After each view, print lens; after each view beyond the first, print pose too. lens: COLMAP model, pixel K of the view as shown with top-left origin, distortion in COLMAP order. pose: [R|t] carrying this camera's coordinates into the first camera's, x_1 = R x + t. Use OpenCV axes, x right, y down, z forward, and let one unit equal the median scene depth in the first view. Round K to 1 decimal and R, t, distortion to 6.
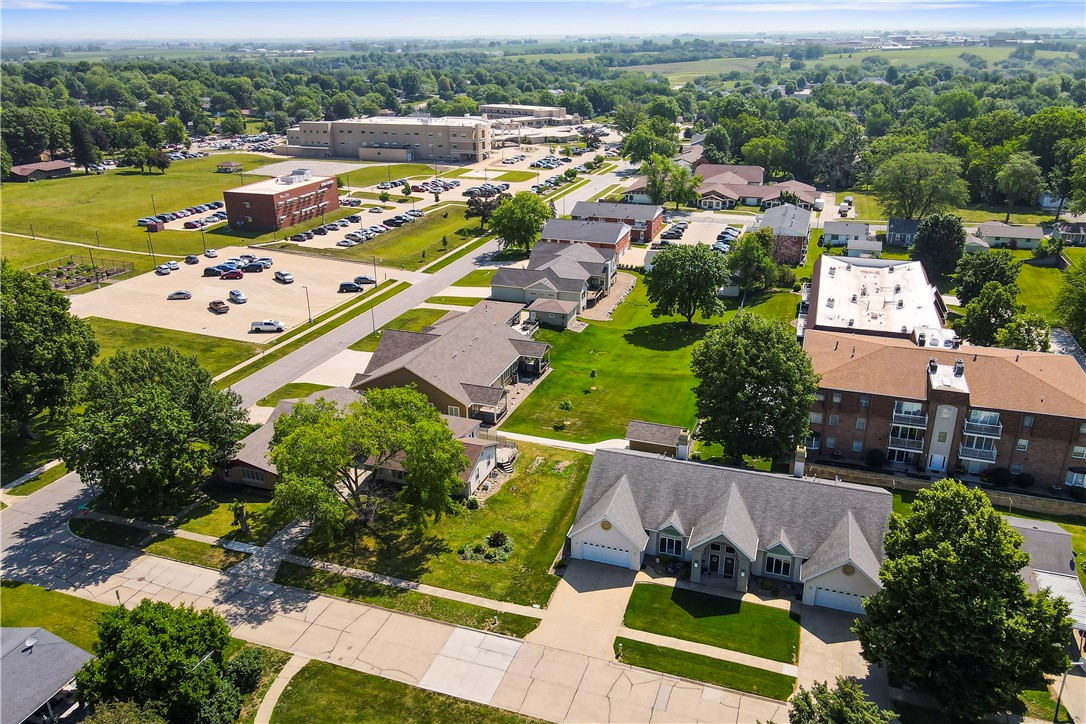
lens RADIAL K [[806.5, 0, 543.0], [0, 806.5, 362.0], [0, 0, 1]] dist [-0.021853, 0.077066]
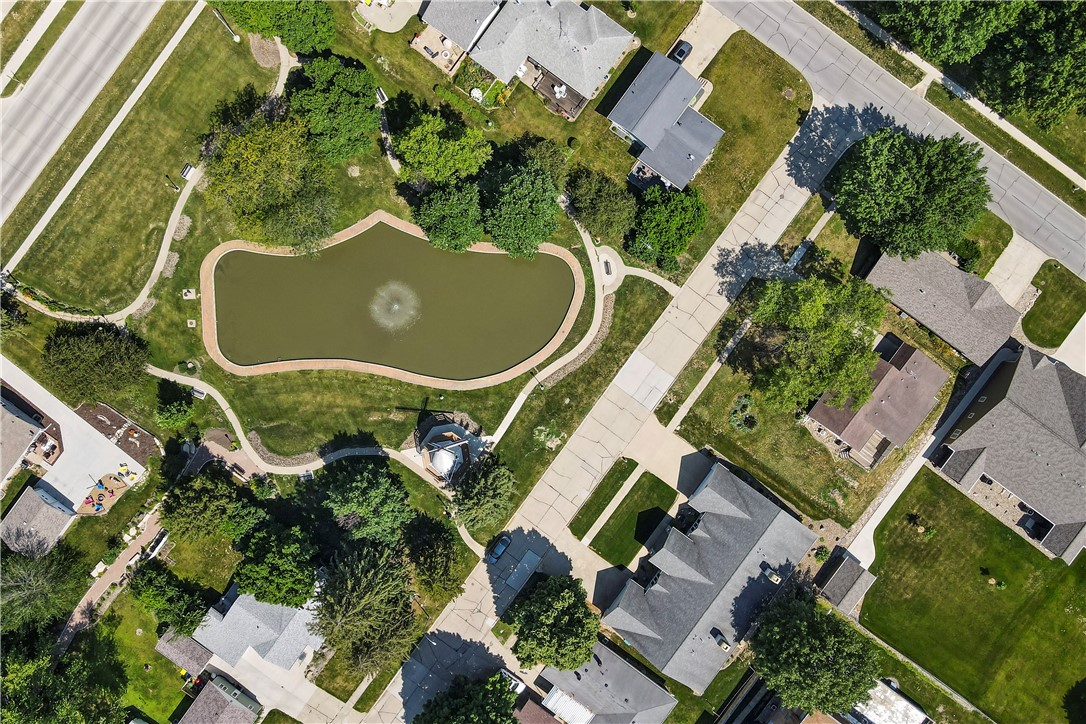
lens RADIAL K [[806.5, 0, 543.0], [0, 806.5, 362.0], [0, 0, 1]] dist [-0.021853, 0.077066]
pose [[-0.295627, 0.955066, 0.021325, -0.089736], [-0.348252, -0.128530, 0.928548, -1.109277], [0.889565, 0.267077, 0.370600, 0.095861]]
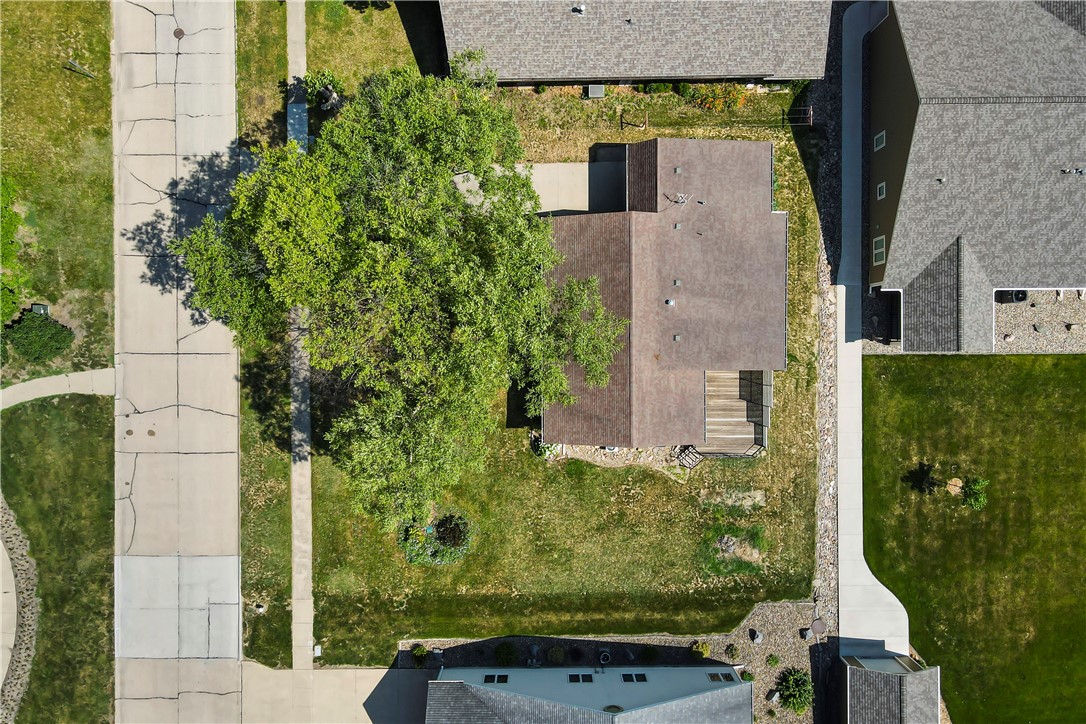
lens RADIAL K [[806.5, 0, 543.0], [0, 806.5, 362.0], [0, 0, 1]] dist [-0.021853, 0.077066]
pose [[0.335039, 0.942175, 0.007403, -0.173186], [-0.348929, 0.116774, 0.929845, -0.404503], [0.875213, -0.314118, 0.367876, 0.975986]]
